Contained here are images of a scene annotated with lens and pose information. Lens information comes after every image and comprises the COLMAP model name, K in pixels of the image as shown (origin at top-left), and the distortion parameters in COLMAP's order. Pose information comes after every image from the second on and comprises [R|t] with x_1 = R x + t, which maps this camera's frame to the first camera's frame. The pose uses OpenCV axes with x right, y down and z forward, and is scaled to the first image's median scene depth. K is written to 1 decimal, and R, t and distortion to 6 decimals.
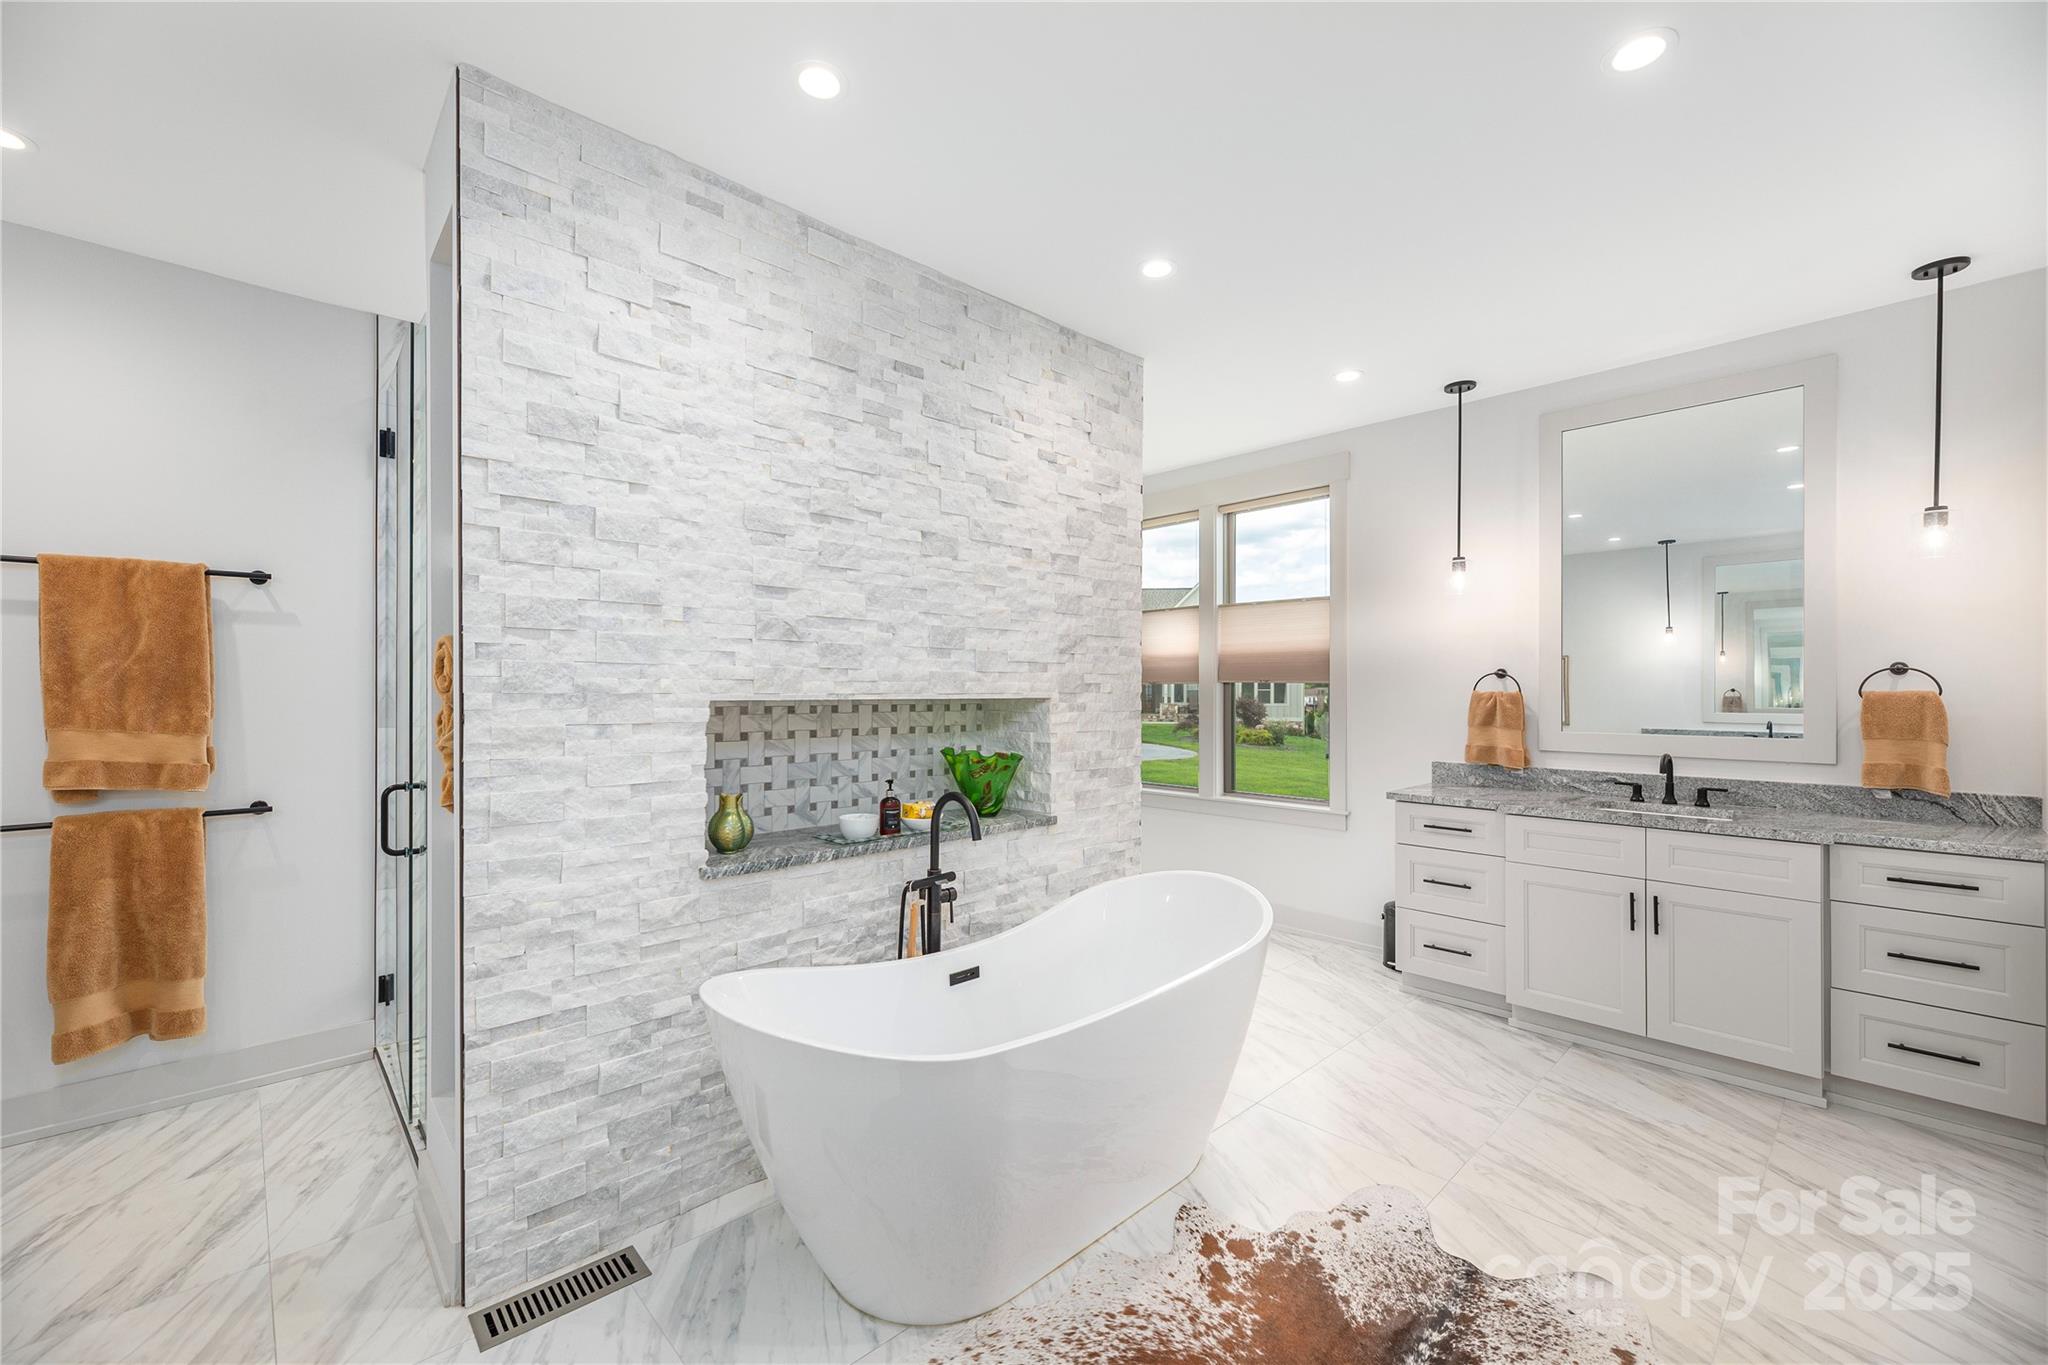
lens RADIAL K [[836.7, 0, 1029.1], [0, 836.7, 691.1], [0, 0, 1]] dist [0.000898, -0.000570]
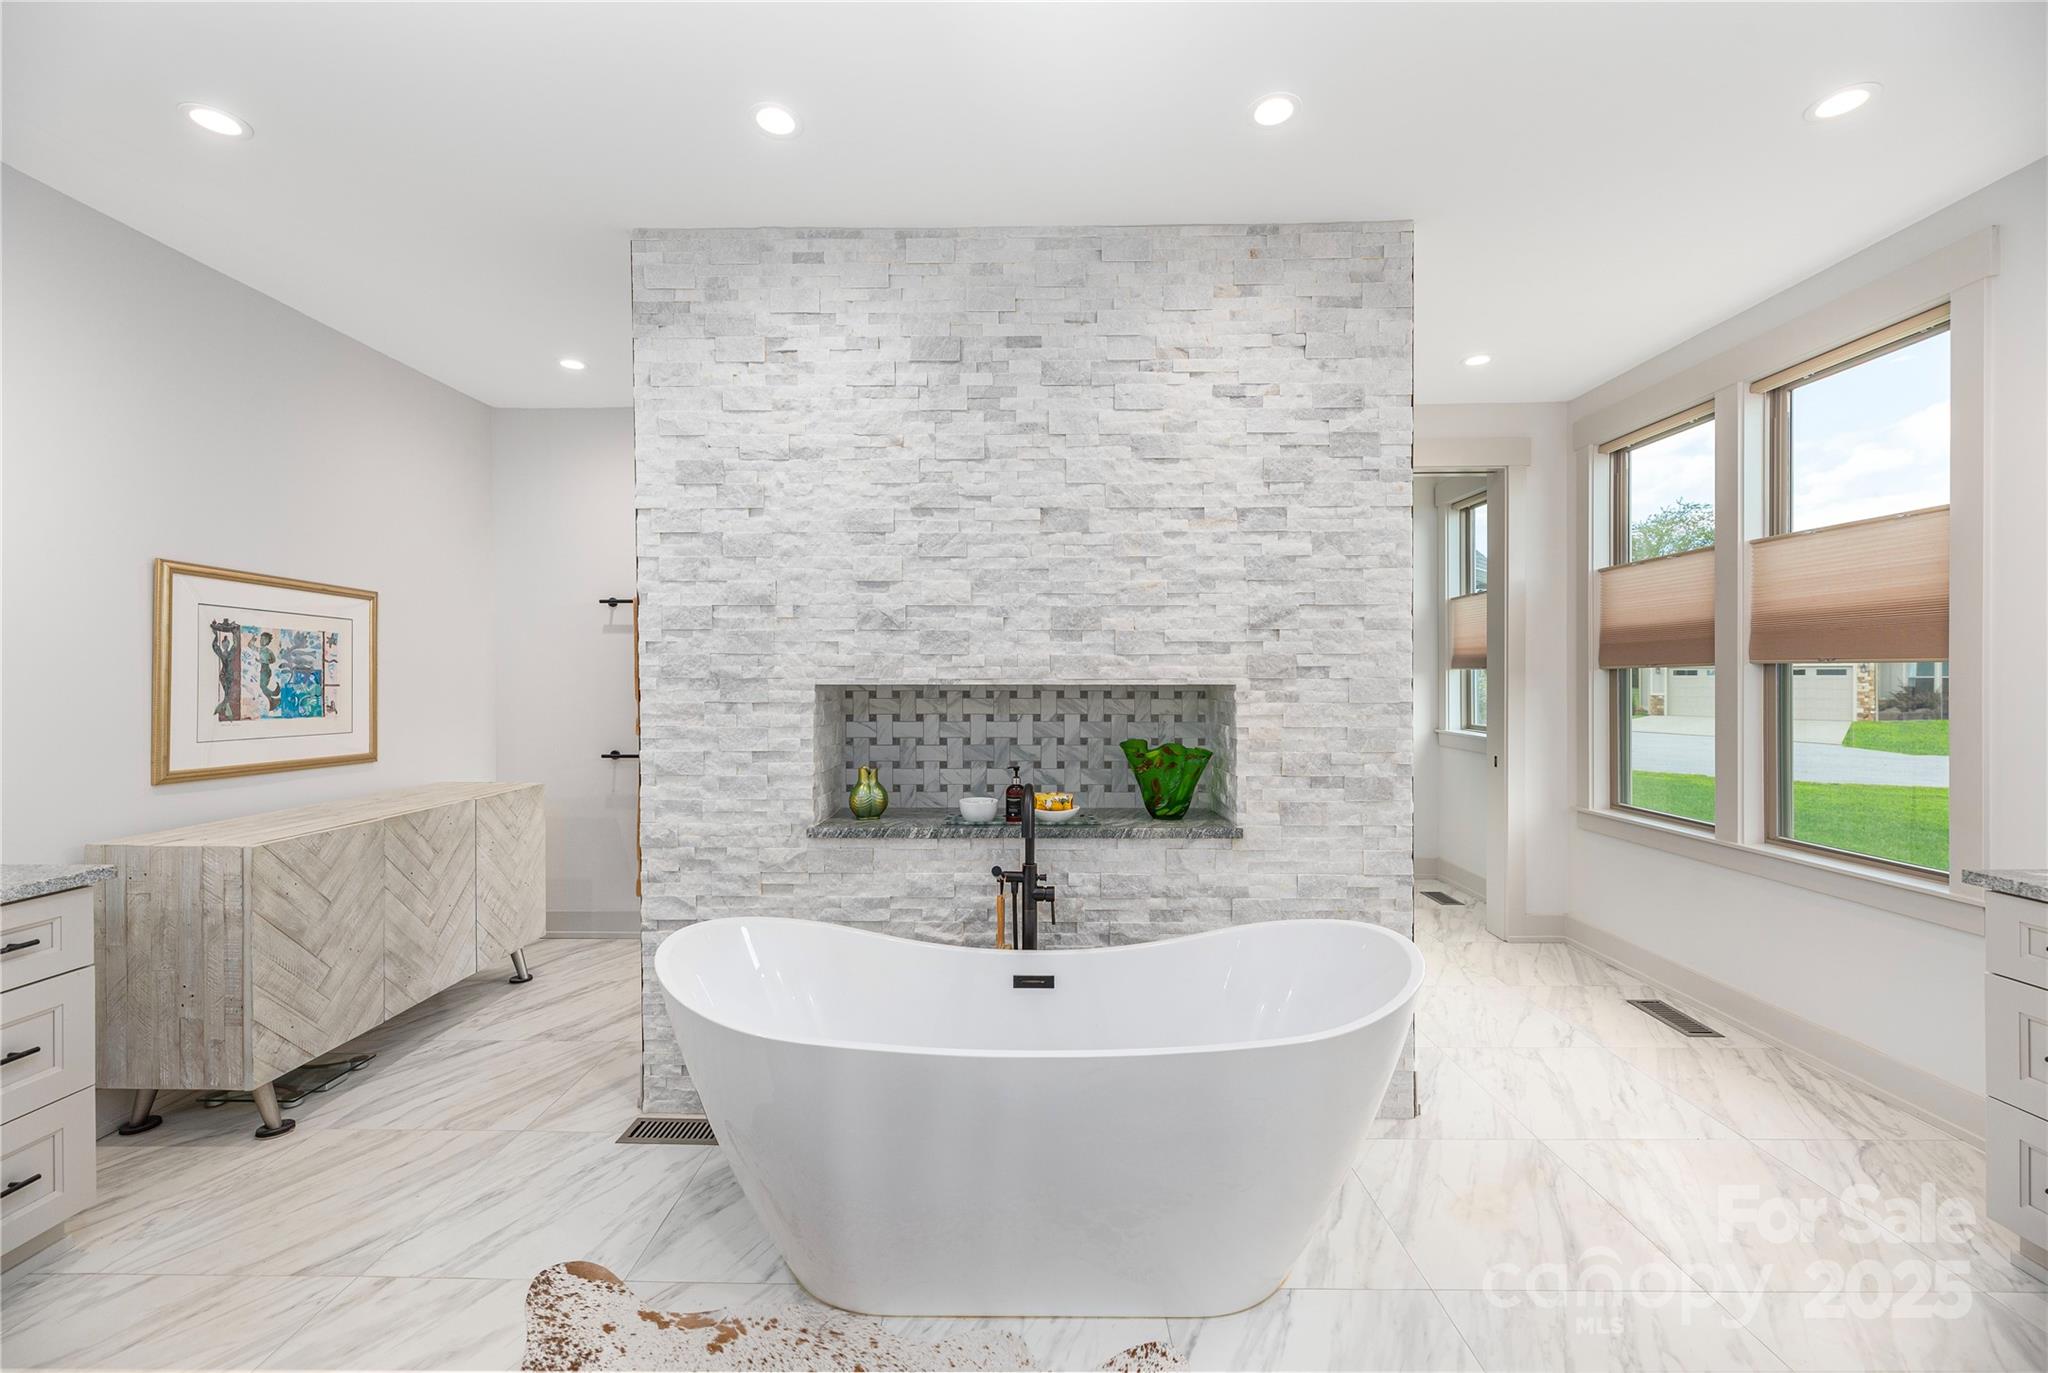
lens RADIAL K [[836.7, 0, 1017.7], [0, 836.7, 687.1], [0, 0, 1]] dist [0.000898, -0.000570]
pose [[0.710697, 0.007444, -0.703459, 0.550298], [-0.000038, 0.999944, 0.010543, 0.002213], [0.703499, -0.007466, 0.710657, 0.320619]]
